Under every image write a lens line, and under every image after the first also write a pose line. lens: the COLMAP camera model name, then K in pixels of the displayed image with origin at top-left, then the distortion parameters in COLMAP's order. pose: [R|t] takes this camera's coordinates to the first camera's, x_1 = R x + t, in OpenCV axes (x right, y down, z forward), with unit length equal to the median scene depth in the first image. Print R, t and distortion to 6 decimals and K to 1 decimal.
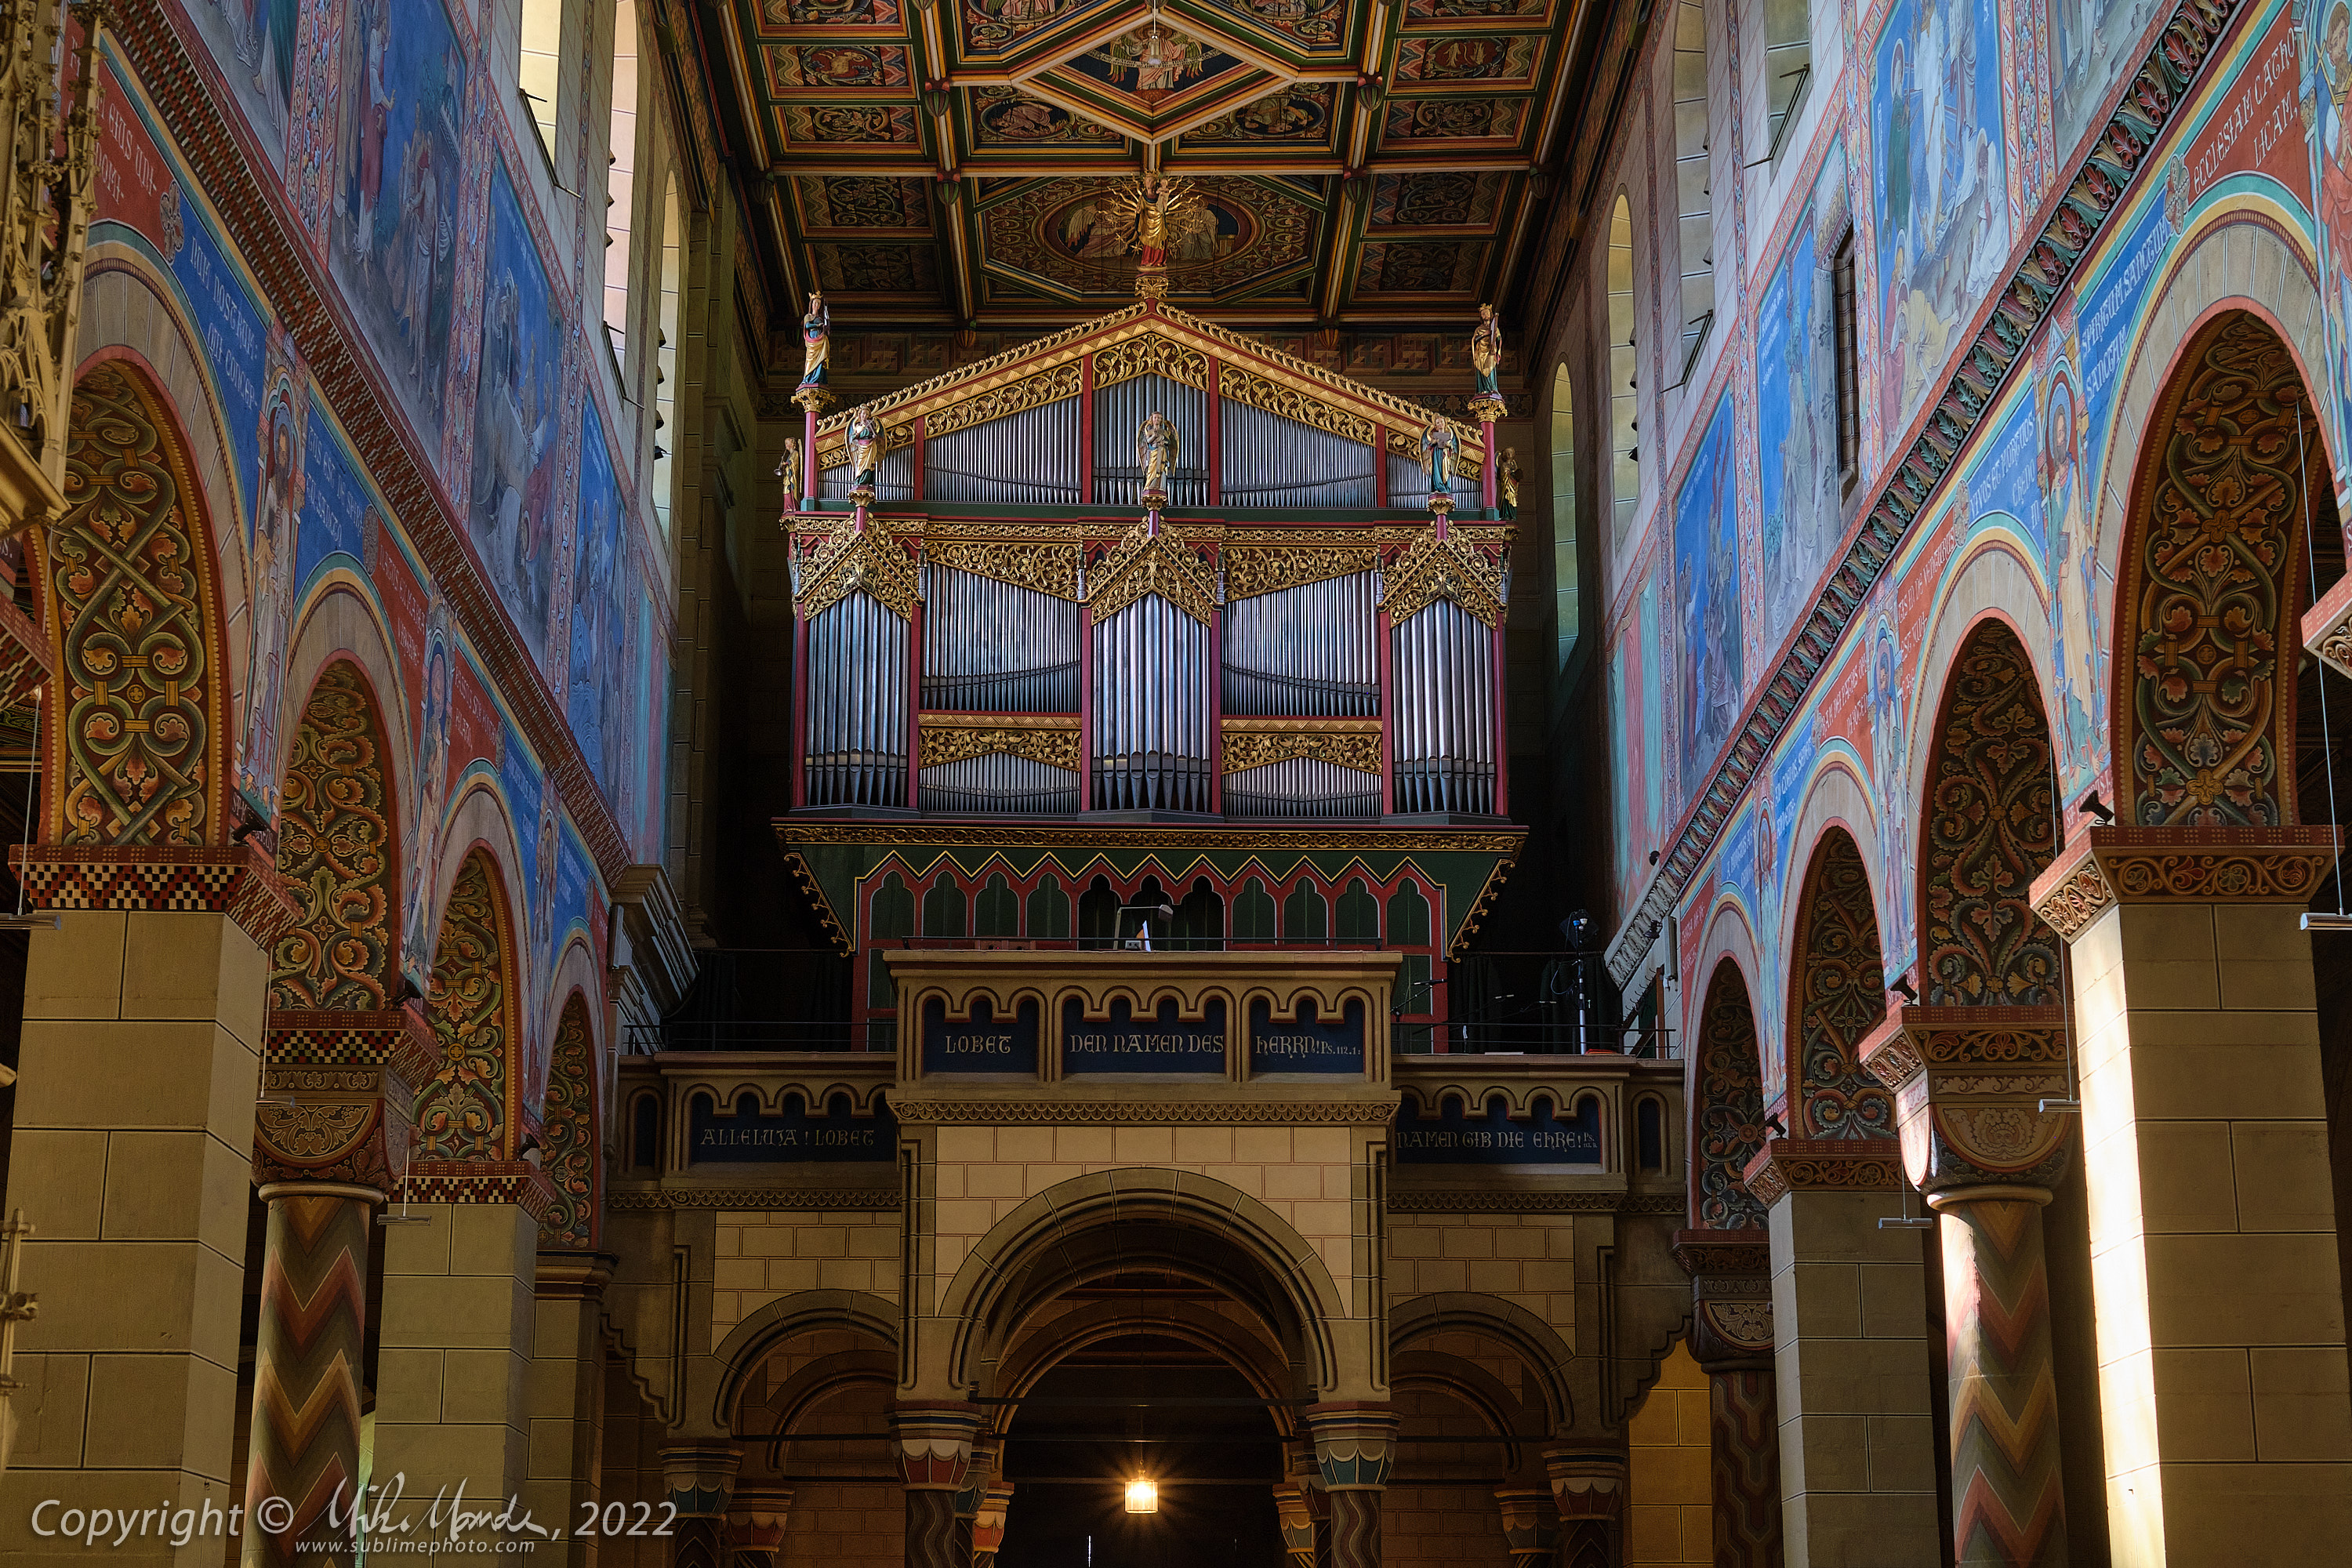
lens RADIAL K [[3790.1, 0, 1192.5], [0, 3790.1, 772.4], [0, 0, 1]] dist [-0.015572, 0.000000]
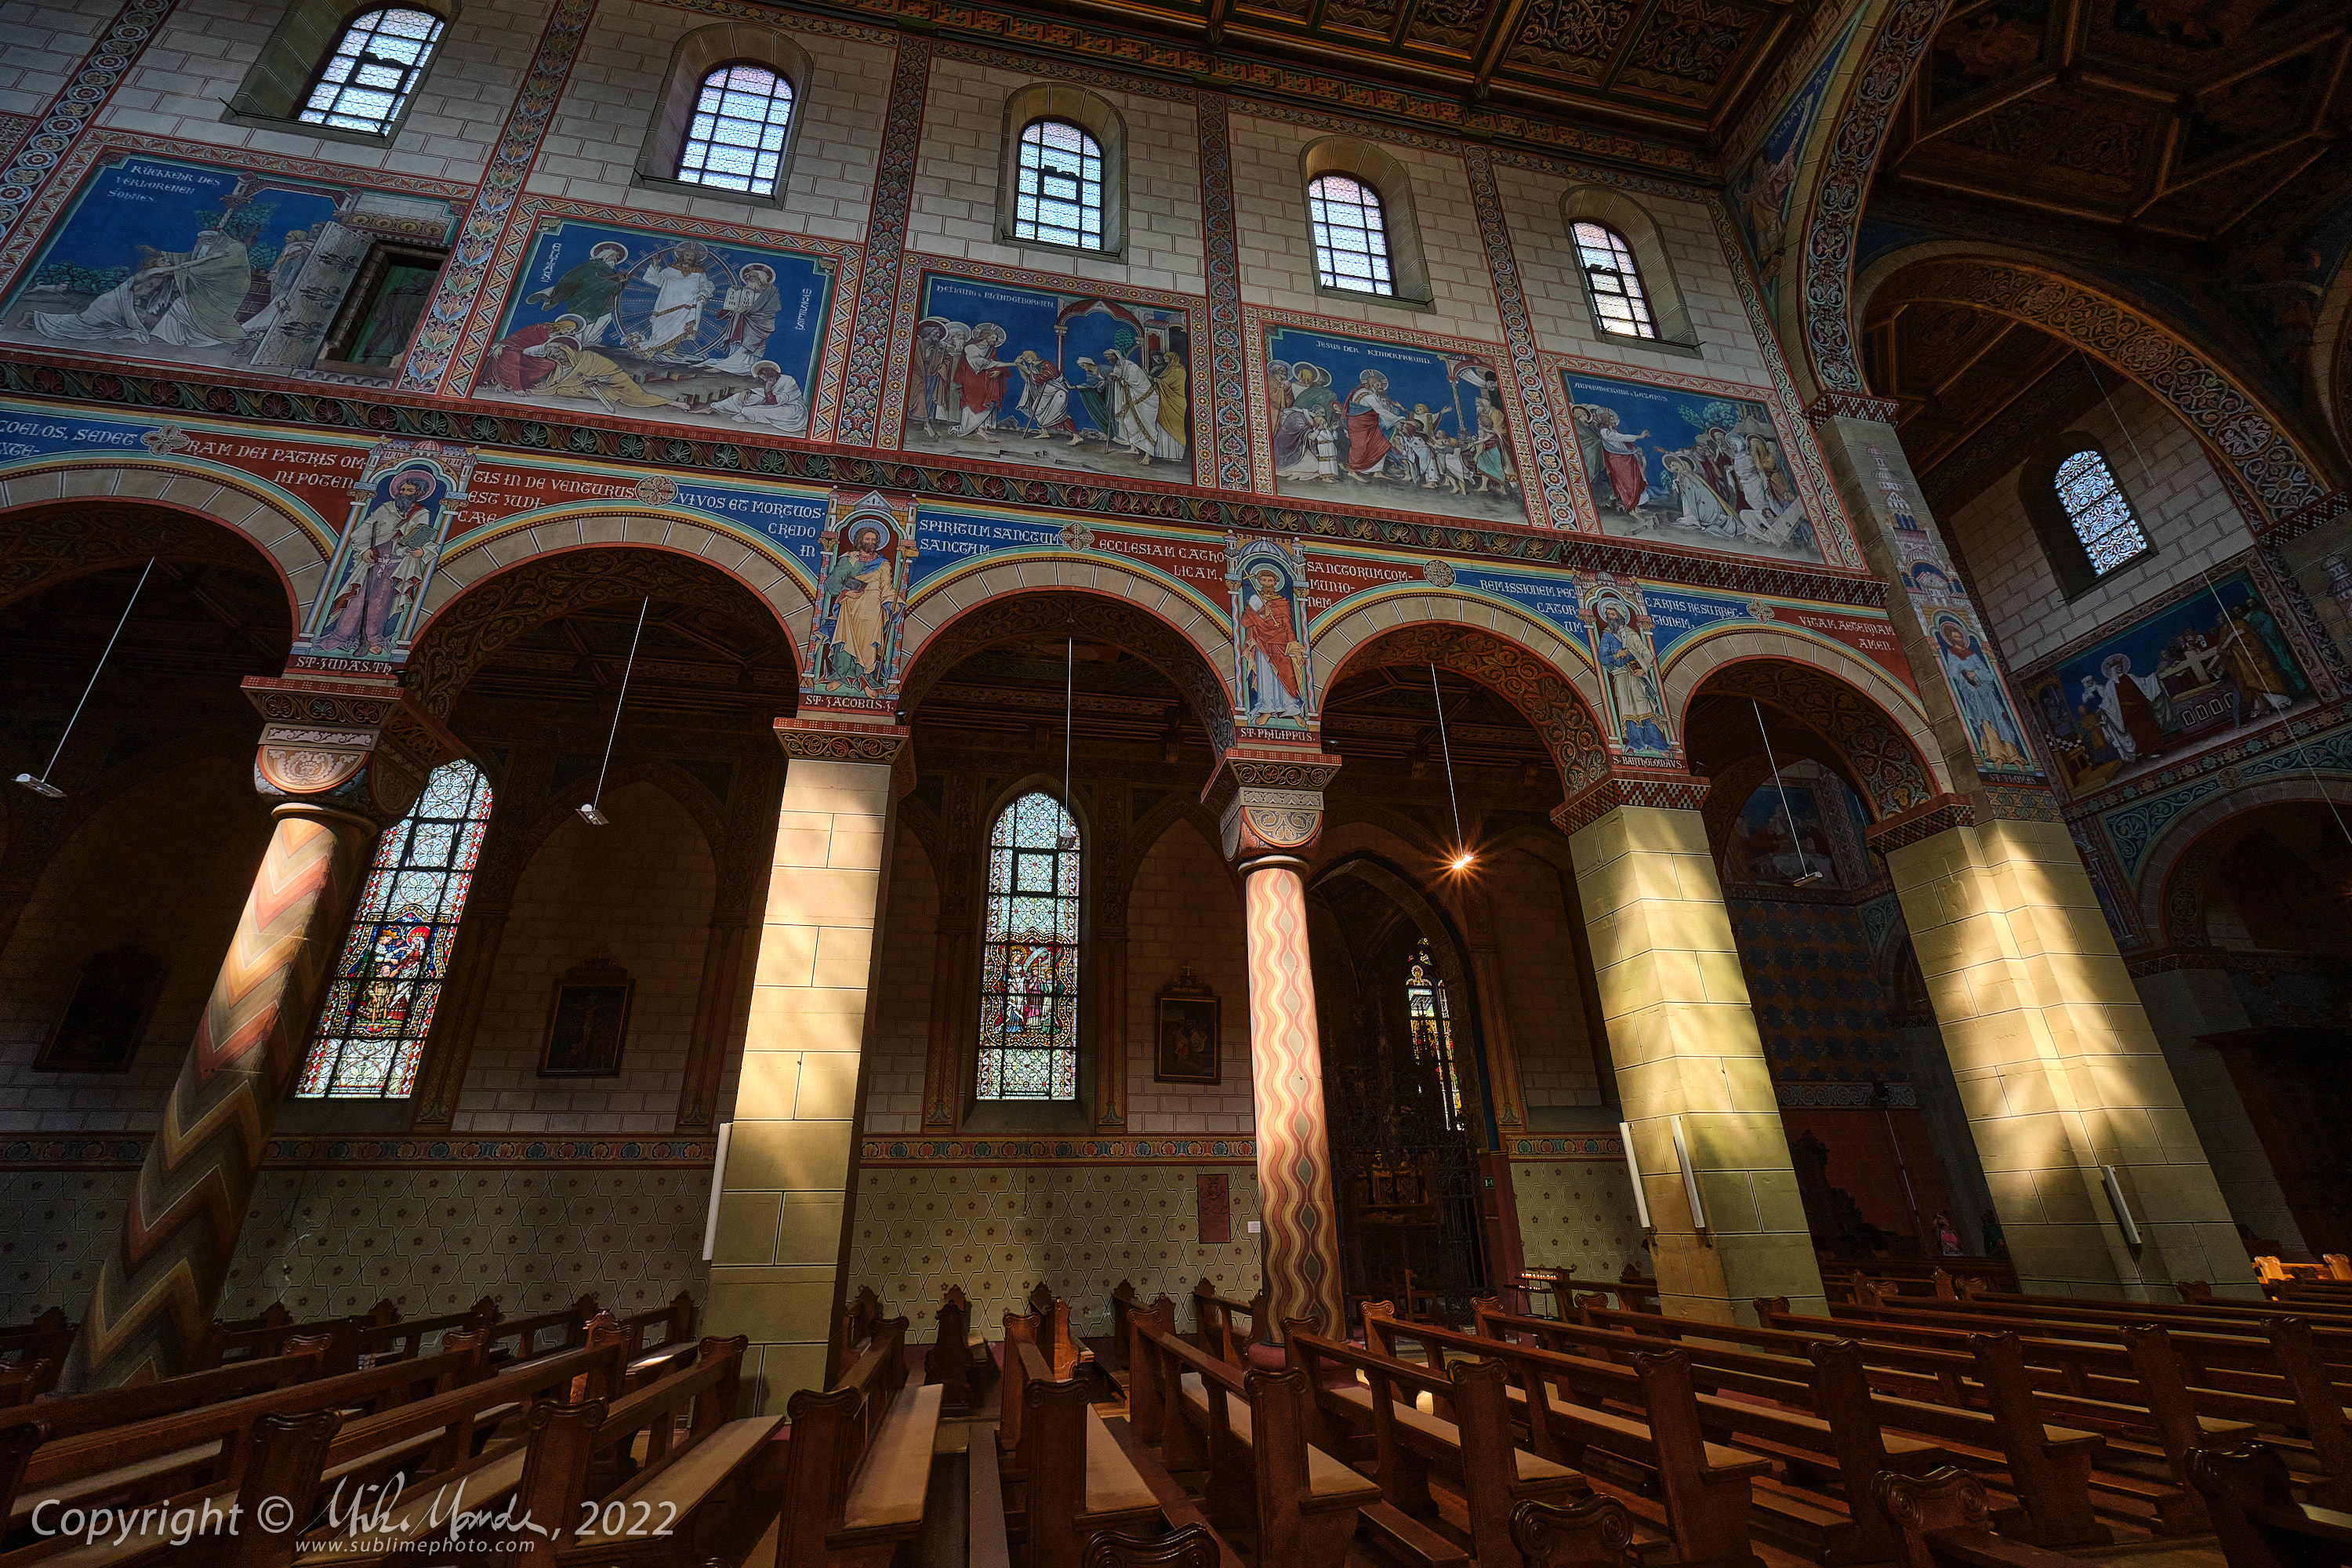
lens RADIAL K [[967.7, 0, 1184.2], [0, 967.7, 785.4], [0, 0, 1]] dist [-0.001340, -0.000340]
pose [[-0.175430, 0.406374, 0.896708, -0.149688], [-0.238955, 0.866020, -0.439215, 0.148853], [-0.955052, -0.291324, -0.054821, 0.572420]]
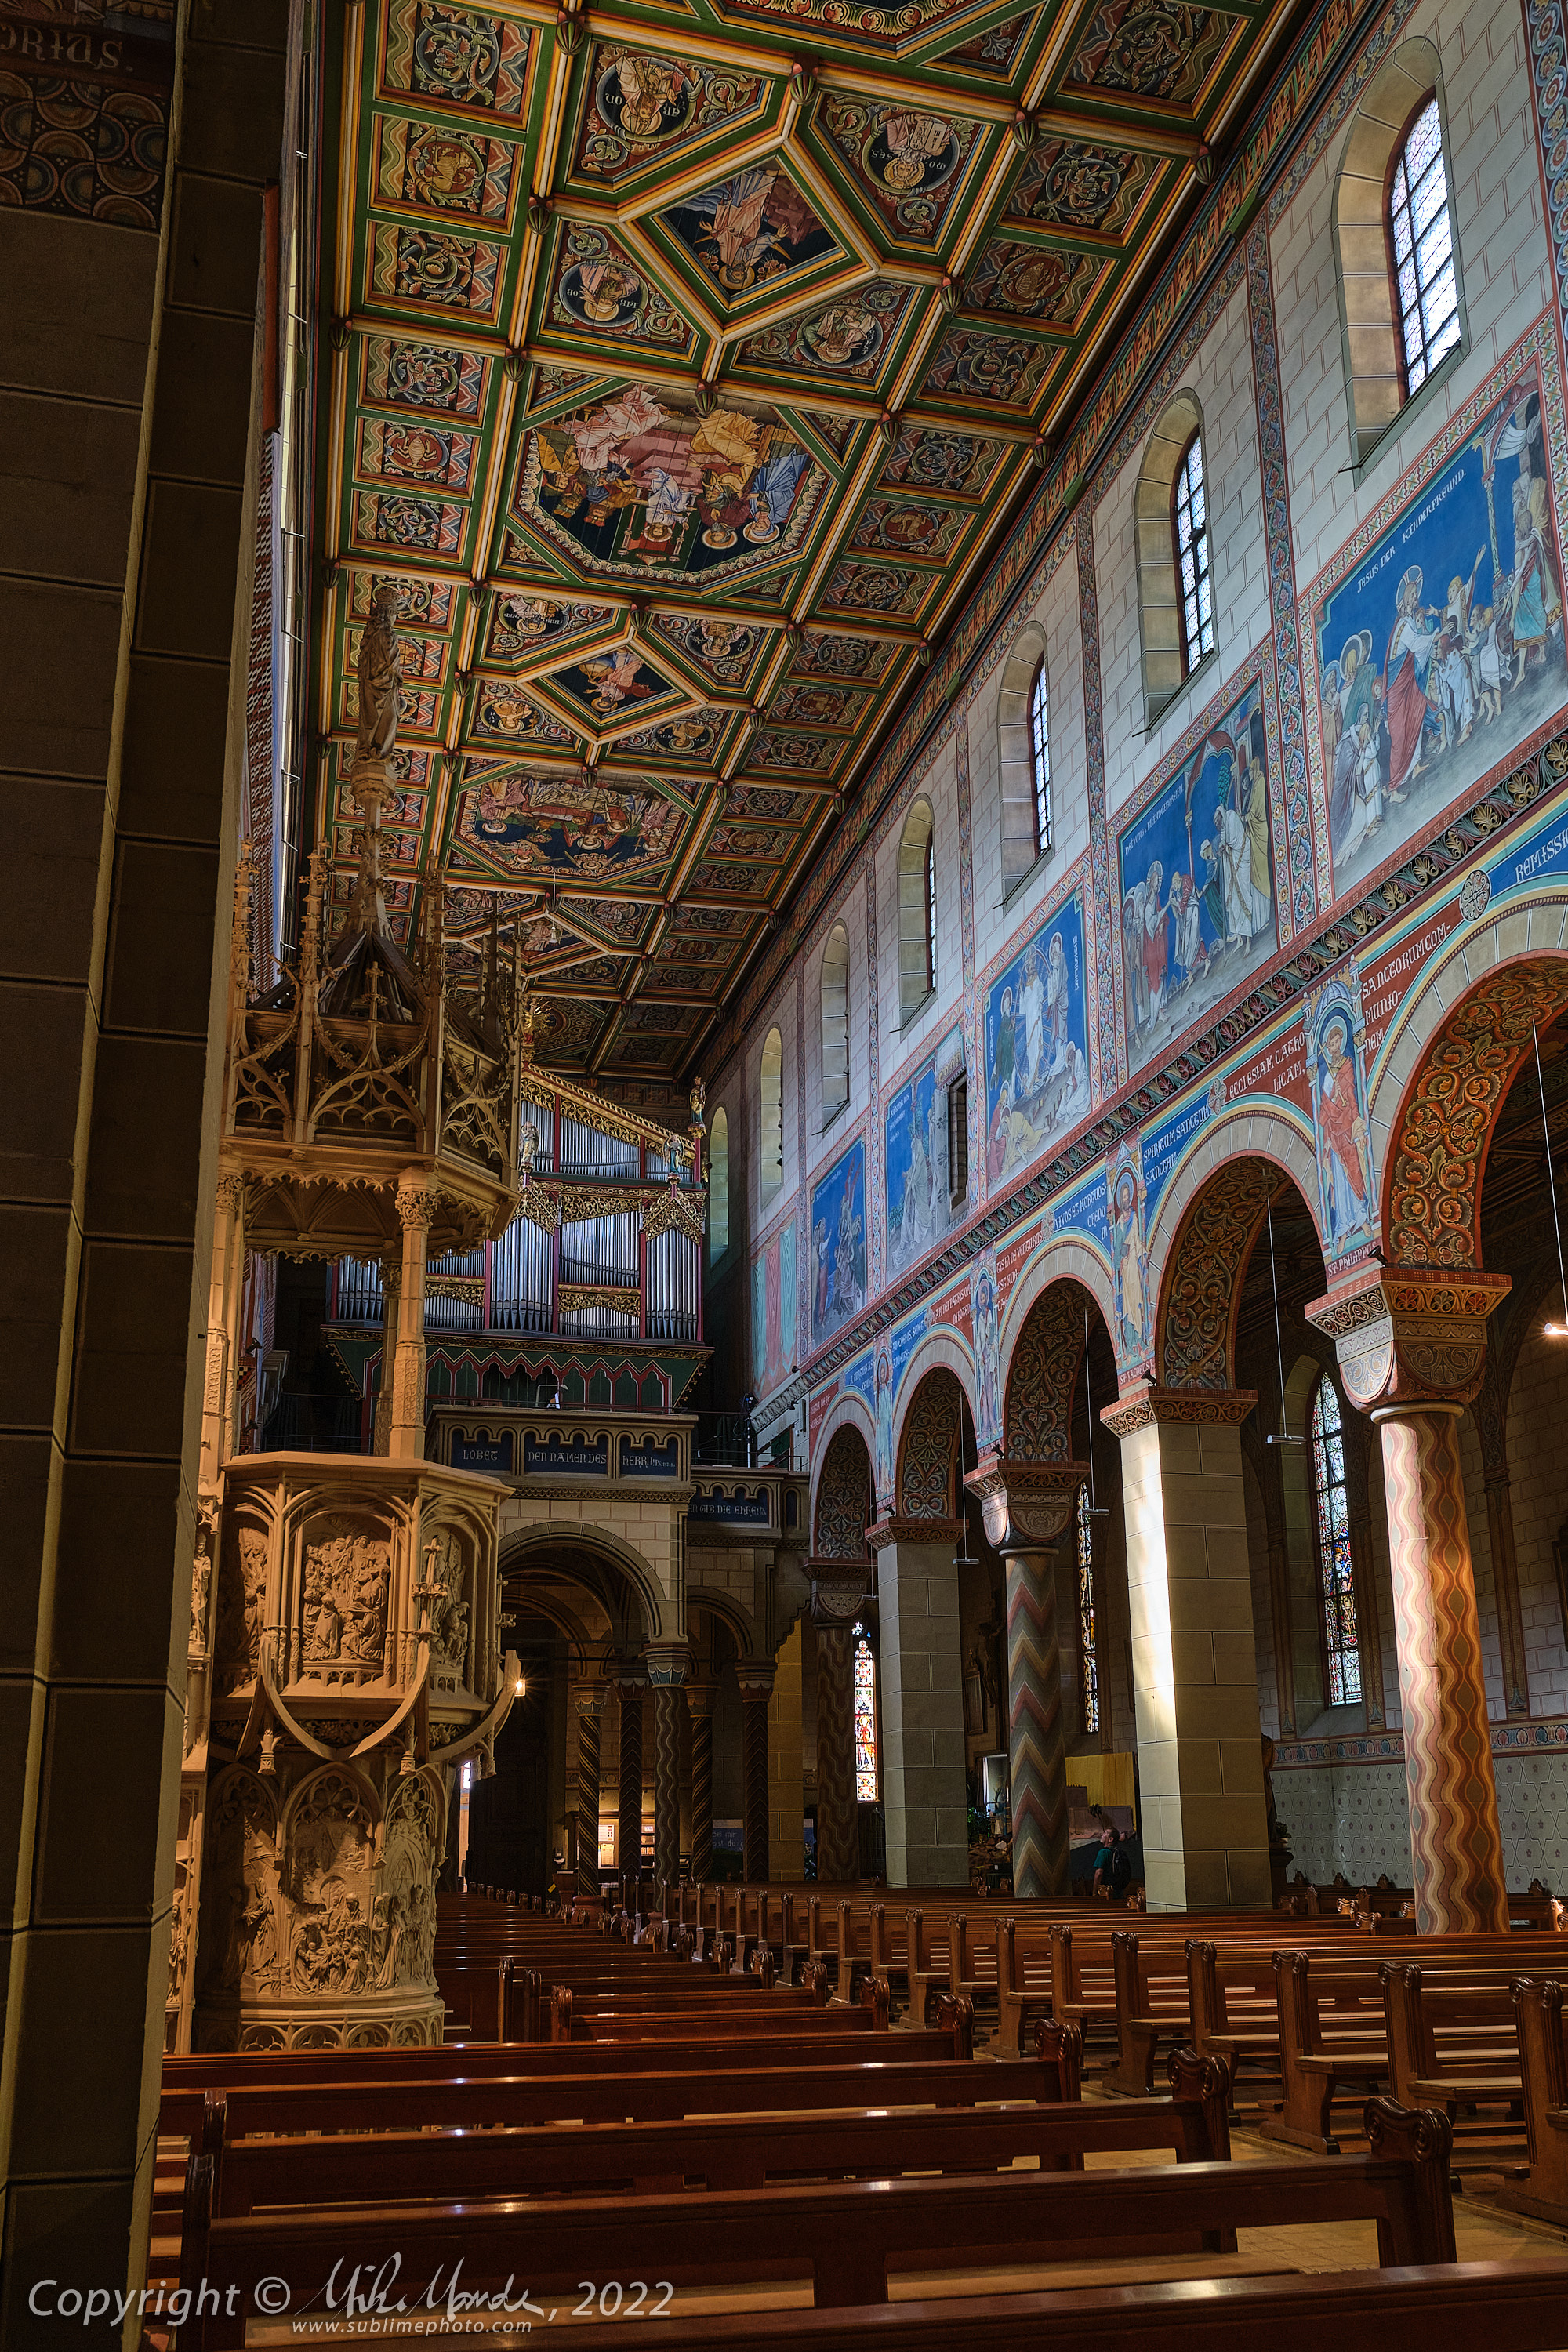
lens RADIAL K [[2042.7, 0, 793.6], [0, 2042.7, 1339.7], [0, 0, 1]] dist [-0.012060, 0.000115]
pose [[0.971286, 0.047058, 0.233216, -0.146597], [-0.052973, 0.998412, 0.019164, -0.015152], [-0.231944, -0.030968, 0.972236, -0.045343]]
